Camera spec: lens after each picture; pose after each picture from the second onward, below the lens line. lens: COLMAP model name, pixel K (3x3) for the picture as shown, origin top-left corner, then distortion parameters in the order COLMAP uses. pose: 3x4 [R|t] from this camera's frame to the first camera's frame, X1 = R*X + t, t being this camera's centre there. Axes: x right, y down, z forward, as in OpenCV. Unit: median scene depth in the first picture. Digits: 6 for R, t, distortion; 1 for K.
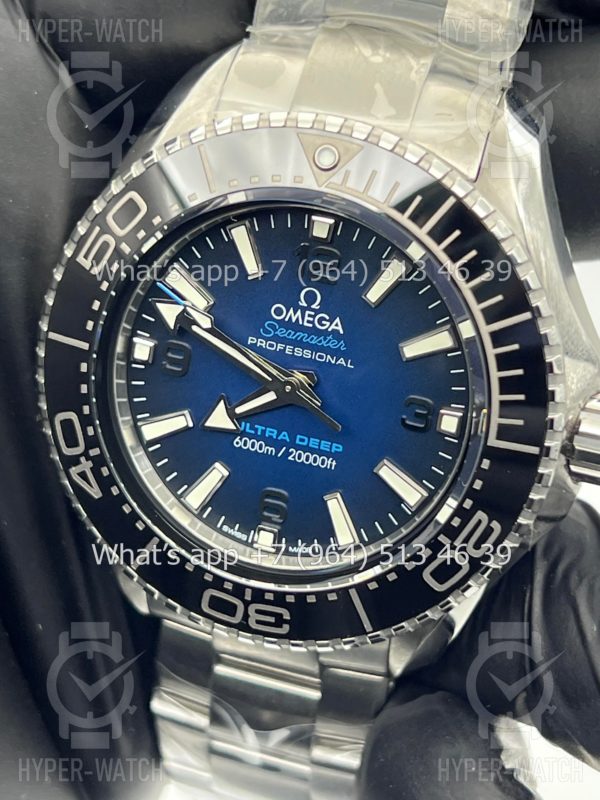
lens RADIAL K [[1925.2, 0, 274.5], [0, 1925.2, 392.5], [0, 0, 1]] dist [0.215660, 0.000000]
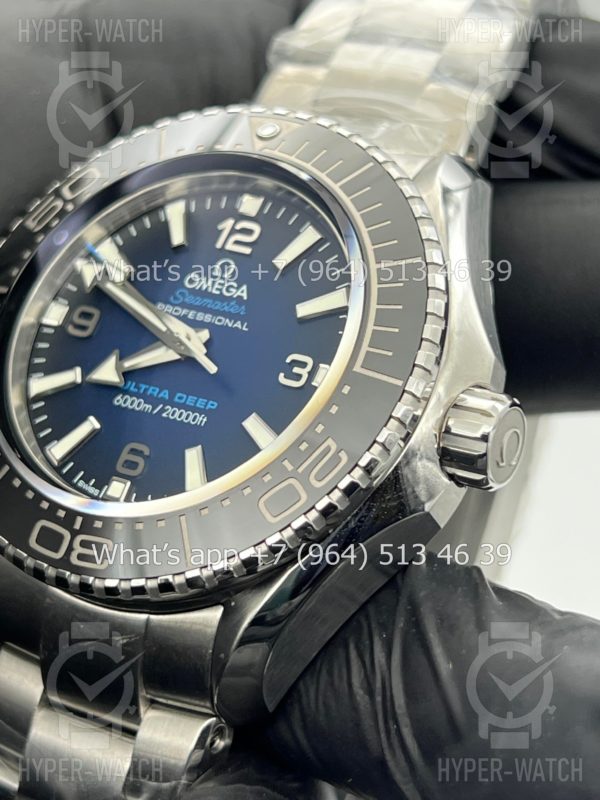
lens RADIAL K [[1925.2, 0, 303.6], [0, 1925.2, 400.6], [0, 0, 1]] dist [0.215660, 0.000000]
pose [[0.967546, 0.168140, -0.188635, 0.256922], [-0.245923, 0.798194, -0.549917, 0.542835], [0.058105, 0.578460, 0.813639, 0.220568]]
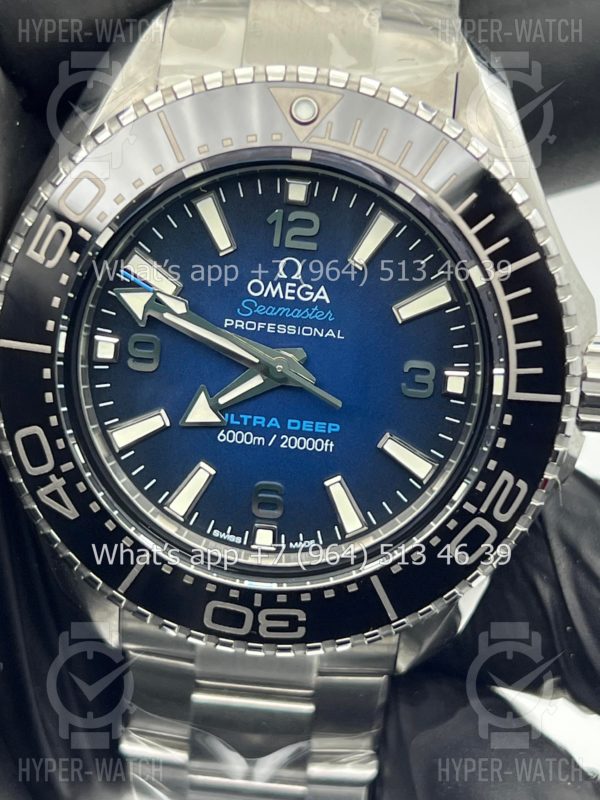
lens RADIAL K [[1925.2, 0, 293.1], [0, 1925.2, 378.3], [0, 0, 1]] dist [0.215660, 0.000000]
pose [[0.967060, -0.115131, 0.227023, -0.193121], [0.126213, 0.991390, -0.034868, 0.034995], [-0.221054, 0.062373, 0.973265, 0.103796]]
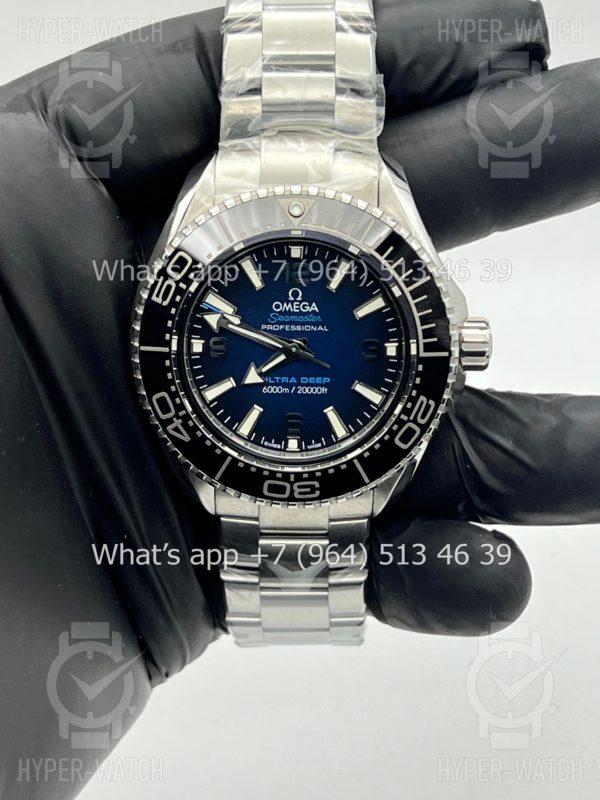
lens RADIAL K [[1925.2, 0, 298.2], [0, 1925.2, 383.9], [0, 0, 1]] dist [0.215660, 0.000000]
pose [[0.954385, -0.196951, 0.224411, -0.365507], [0.205802, 0.978454, -0.016519, 0.054523], [-0.216323, 0.061950, 0.974355, -0.619440]]
